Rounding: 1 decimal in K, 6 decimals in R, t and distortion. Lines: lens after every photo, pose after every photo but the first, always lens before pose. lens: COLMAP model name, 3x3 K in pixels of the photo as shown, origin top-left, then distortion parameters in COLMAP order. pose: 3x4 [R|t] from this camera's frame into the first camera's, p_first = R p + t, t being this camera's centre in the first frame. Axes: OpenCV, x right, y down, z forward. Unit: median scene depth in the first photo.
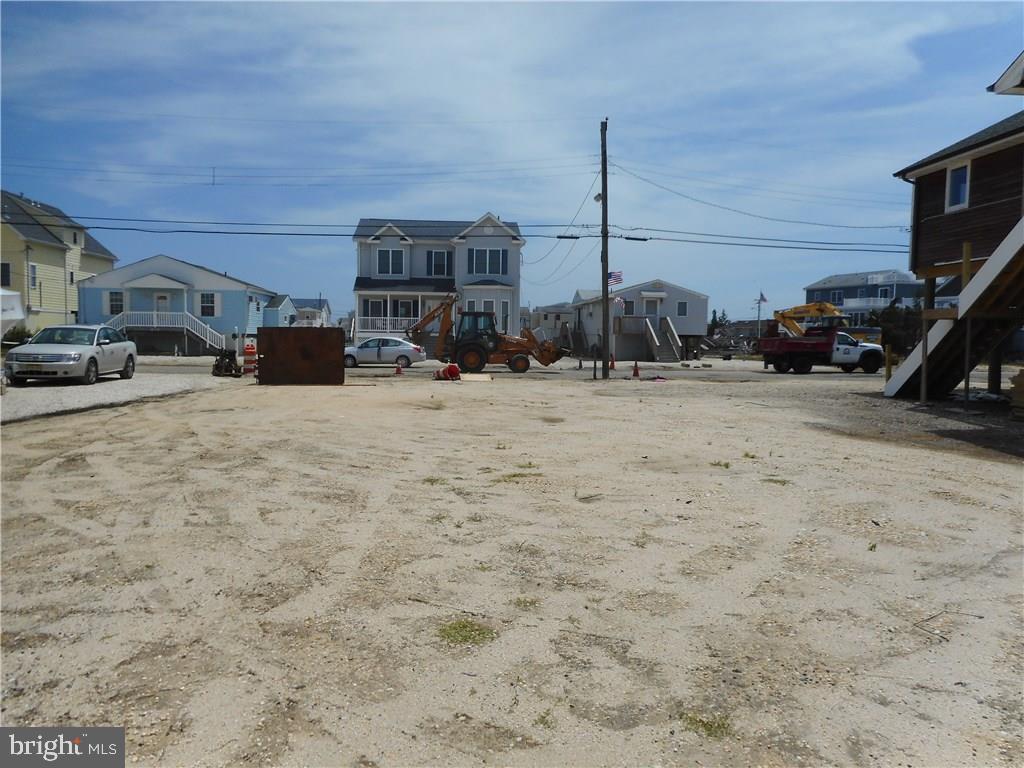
lens RADIAL K [[759.1, 0, 507.7], [0, 759.1, 388.8], [0, 0, 1]] dist [-0.027288, 0.005734]
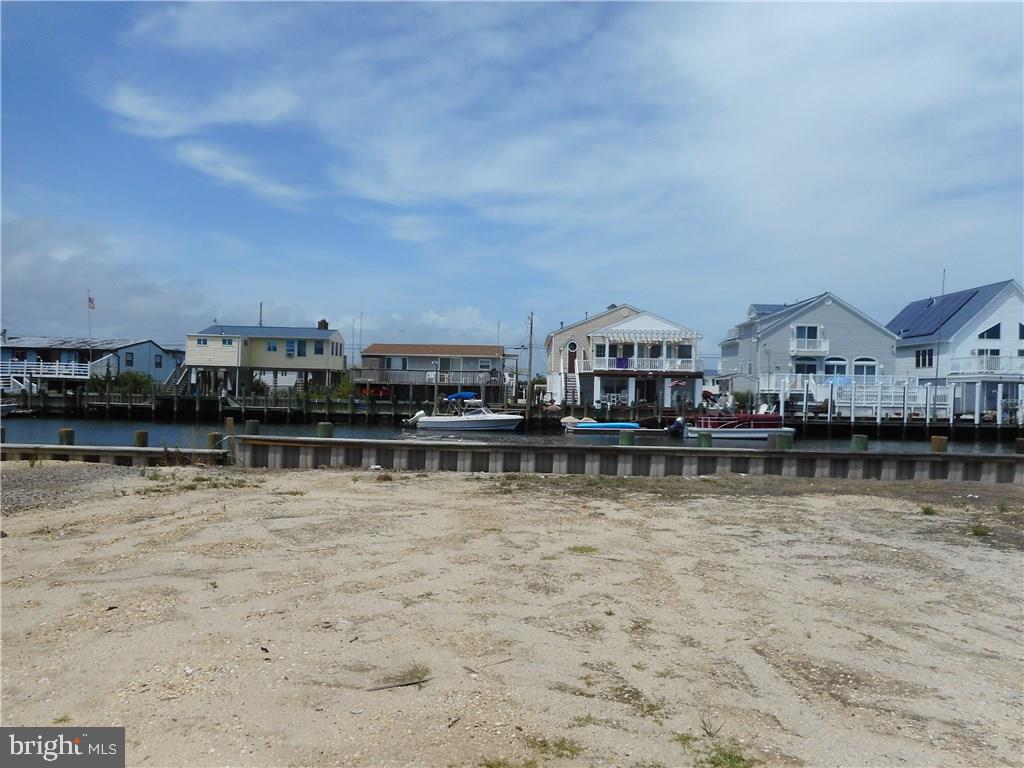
lens RADIAL K [[756.7, 0, 505.4], [0, 756.7, 383.8], [0, 0, 1]] dist [-0.003018, 0.001327]
pose [[-0.994789, -0.028562, 0.097872, -0.002771], [-0.022554, 0.997824, 0.061953, -0.017065], [-0.099428, 0.059423, -0.993269, 0.229370]]
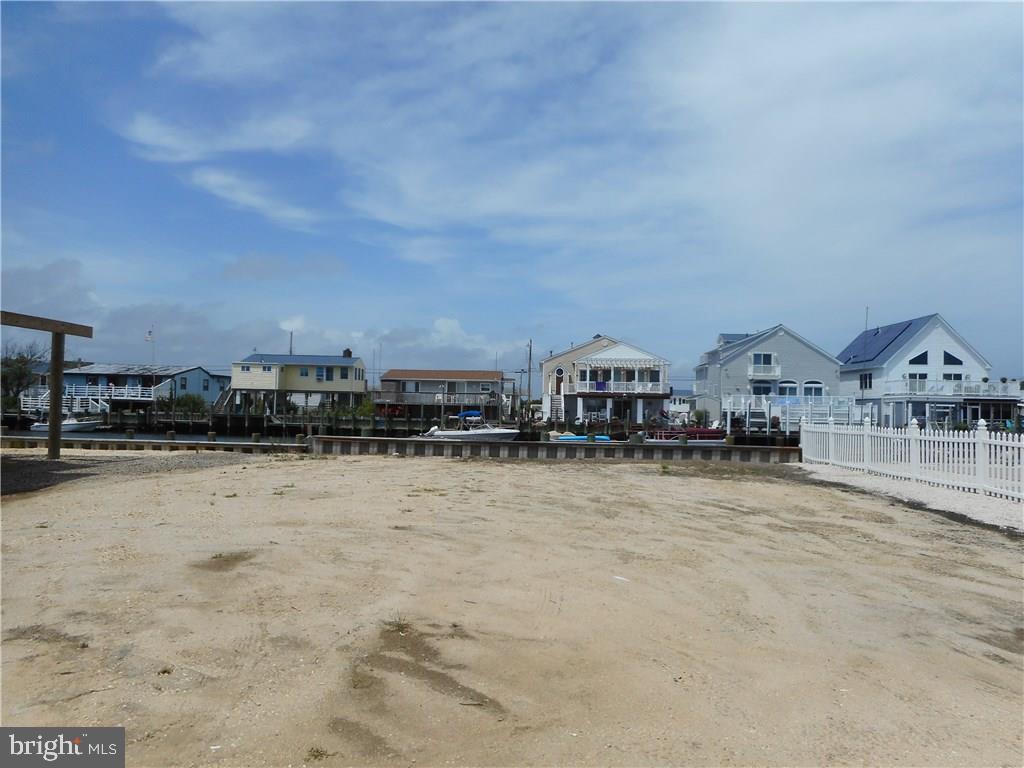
lens RADIAL K [[754.0, 0, 507.2], [0, 754.0, 380.7], [0, 0, 1]] dist [-0.017816, -0.000116]
pose [[-0.993064, -0.023607, 0.115179, -0.111286], [-0.019998, 0.999275, 0.032386, -0.047188], [-0.115860, 0.029858, -0.992817, 0.650675]]
